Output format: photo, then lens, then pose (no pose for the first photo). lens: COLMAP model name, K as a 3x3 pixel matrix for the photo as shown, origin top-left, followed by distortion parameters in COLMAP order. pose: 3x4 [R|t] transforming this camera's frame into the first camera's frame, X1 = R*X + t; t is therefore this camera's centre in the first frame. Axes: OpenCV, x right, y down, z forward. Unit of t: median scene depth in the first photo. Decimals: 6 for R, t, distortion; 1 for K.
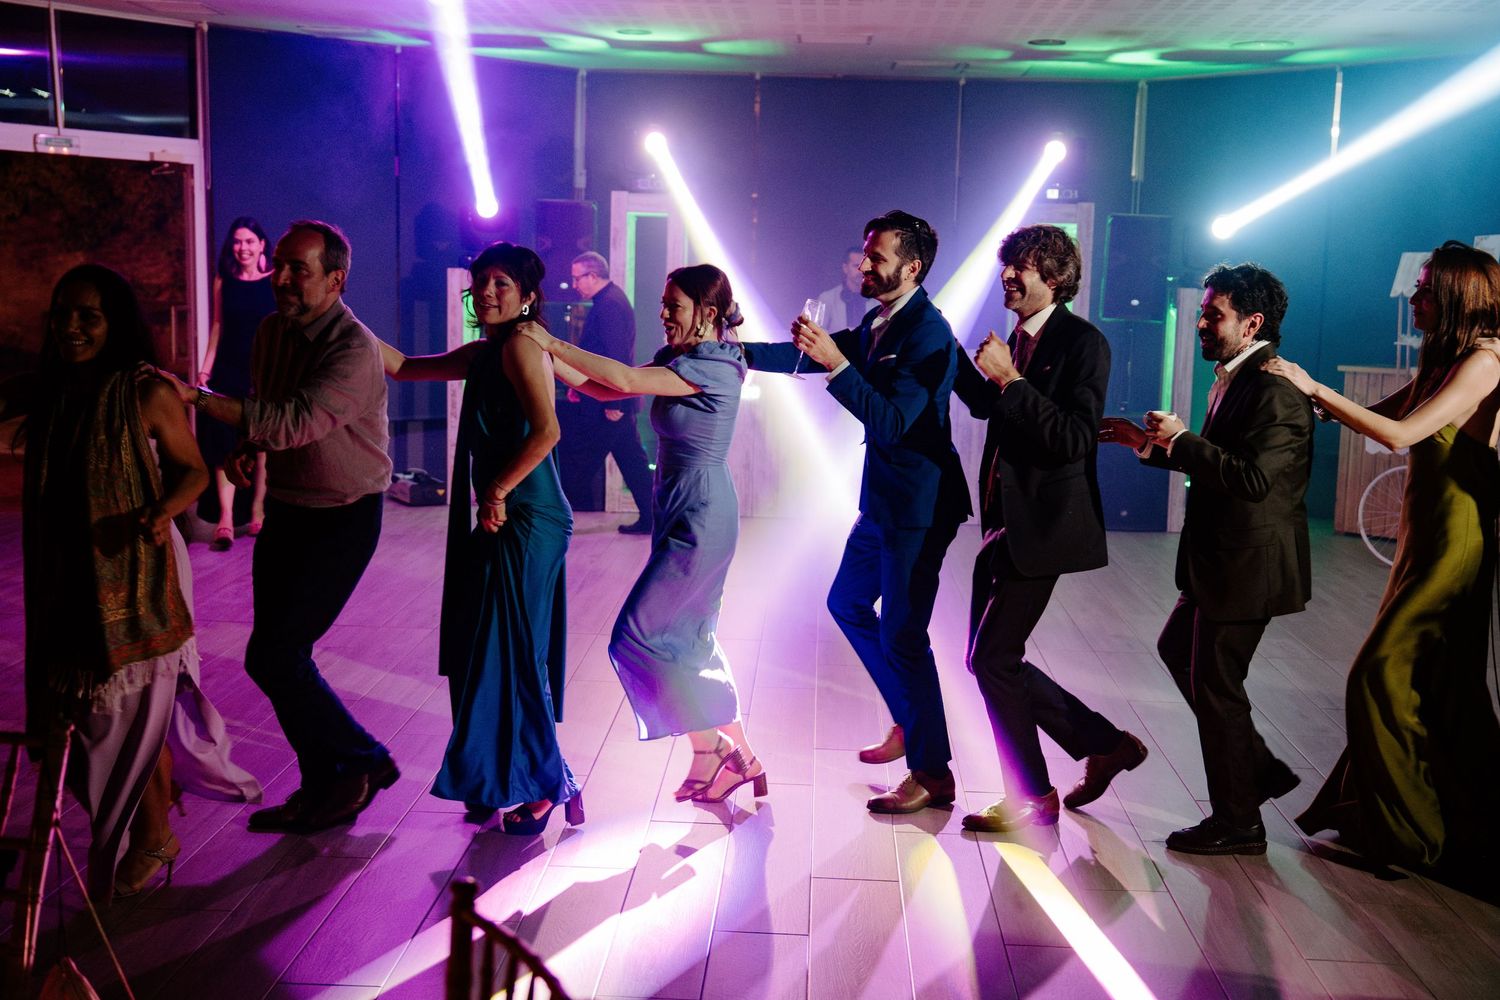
lens RADIAL K [[1673.8, 0, 750.0], [0, 1673.8, 500.0], [0, 0, 1]] dist [0.059586, 0.013869]
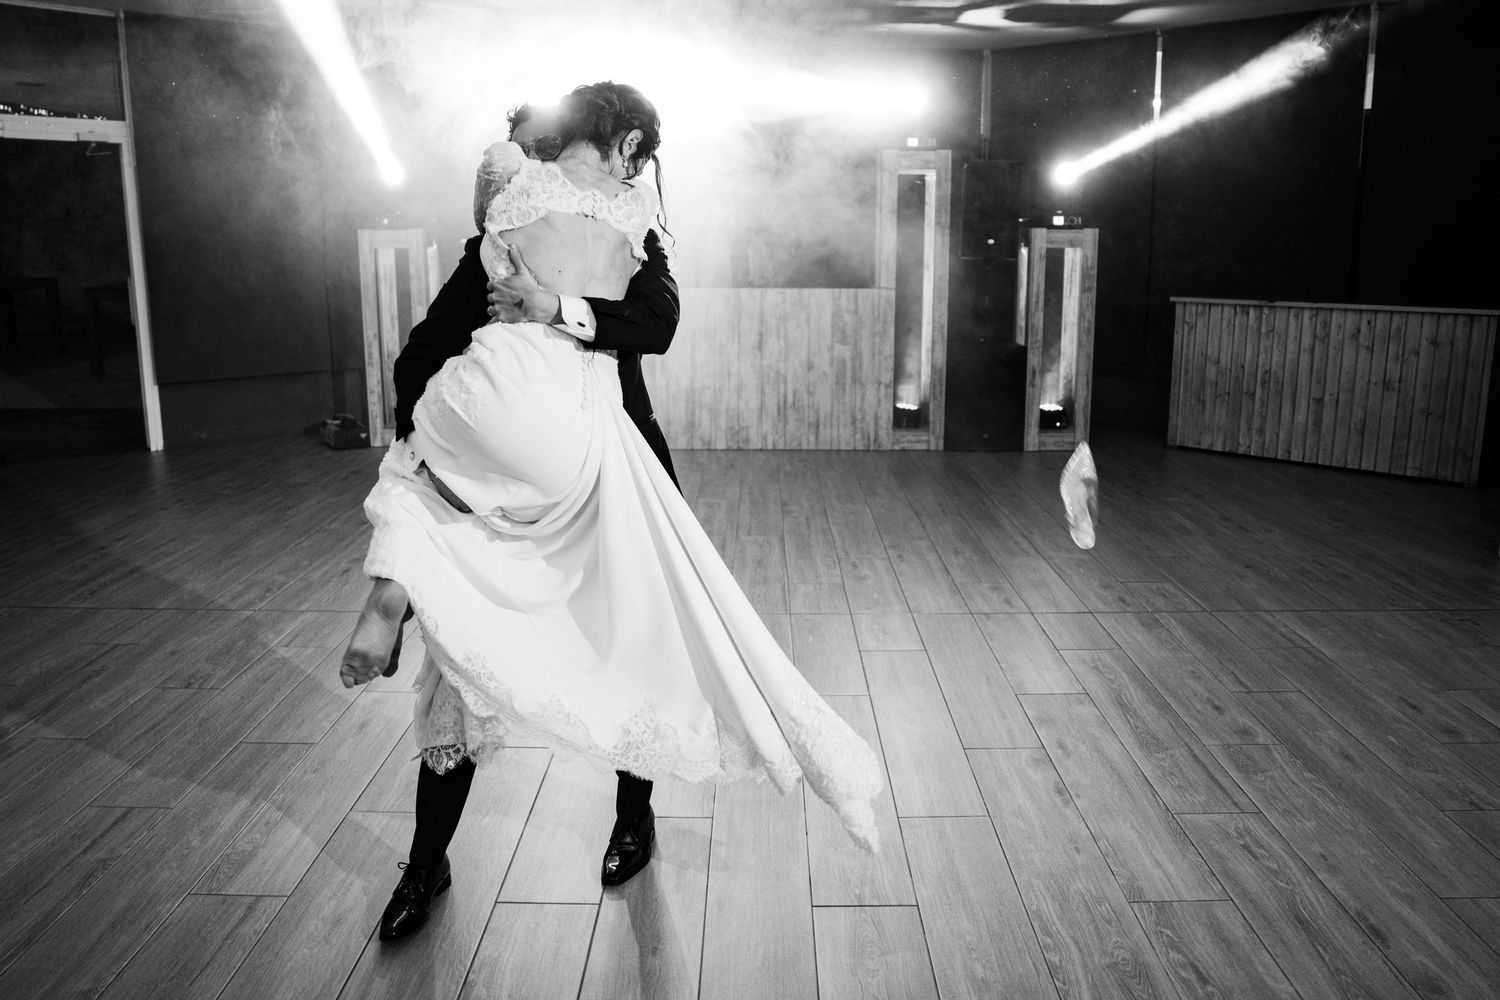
lens RADIAL K [[1130.7, 0, 755.8], [0, 1130.7, 463.5], [0, 0, 1]] dist [-0.112646, 0.081892]
pose [[0.998860, -0.034094, 0.033408, 0.048101], [0.032113, 0.997793, 0.058126, -0.021420], [-0.035316, -0.056987, 0.997750, 0.274155]]
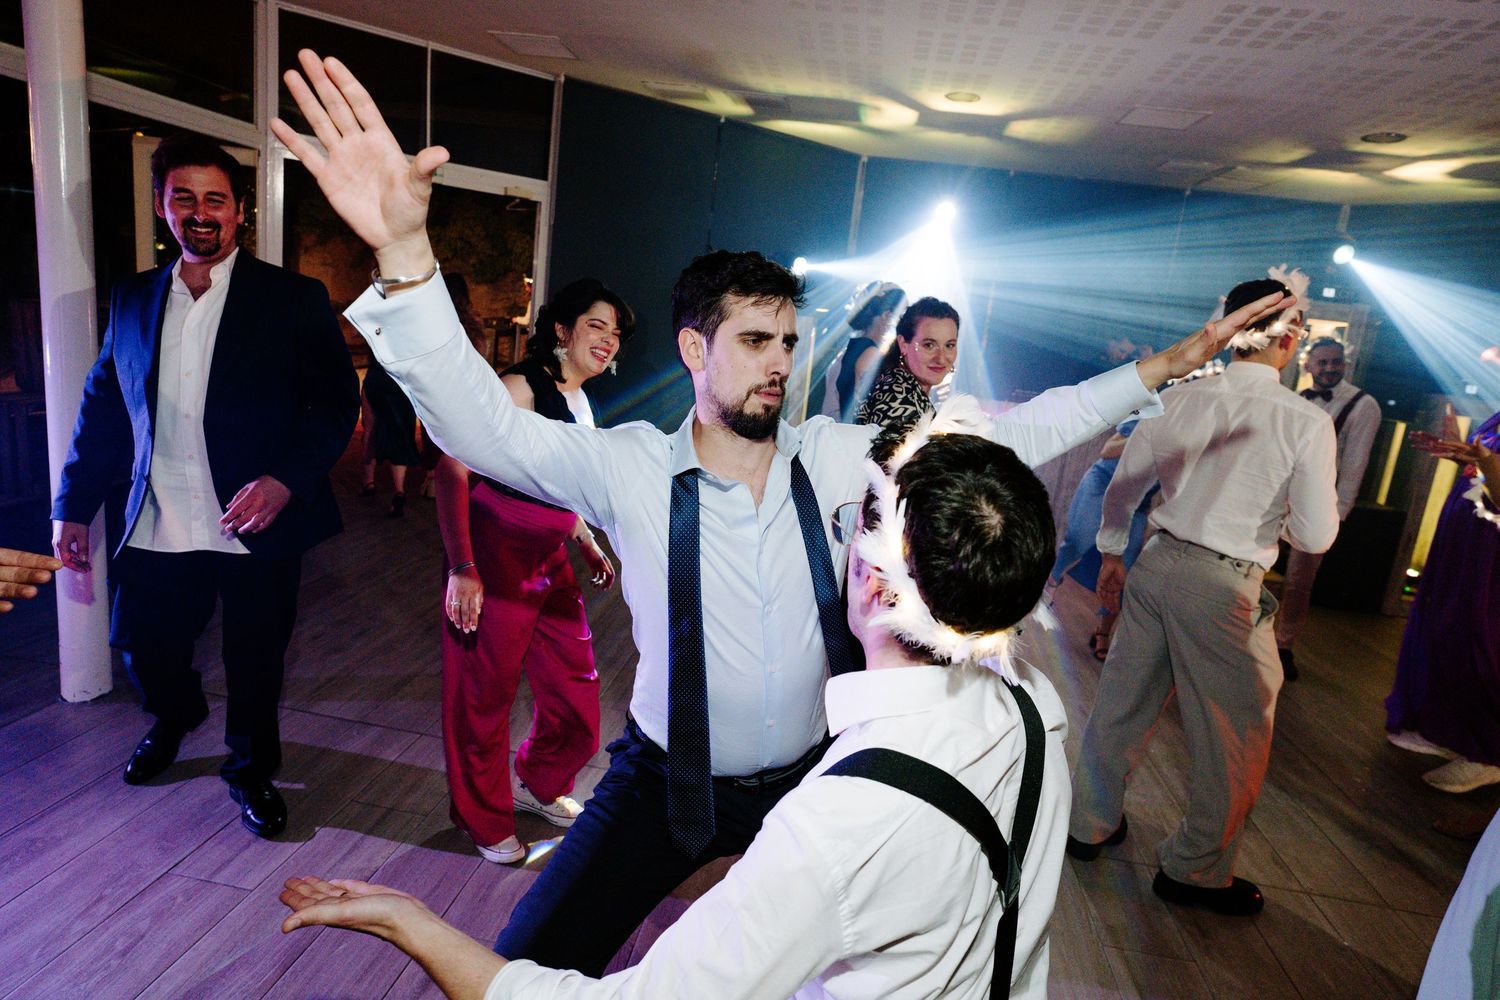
lens RADIAL K [[834.5, 0, 752.1], [0, 834.5, 484.9], [0, 0, 1]] dist [-0.050469, 0.026739]
pose [[0.991381, 0.103751, -0.079994, -0.123835], [-0.099154, 0.993295, 0.059450, -0.056253], [0.085625, -0.051006, 0.995021, 0.448005]]
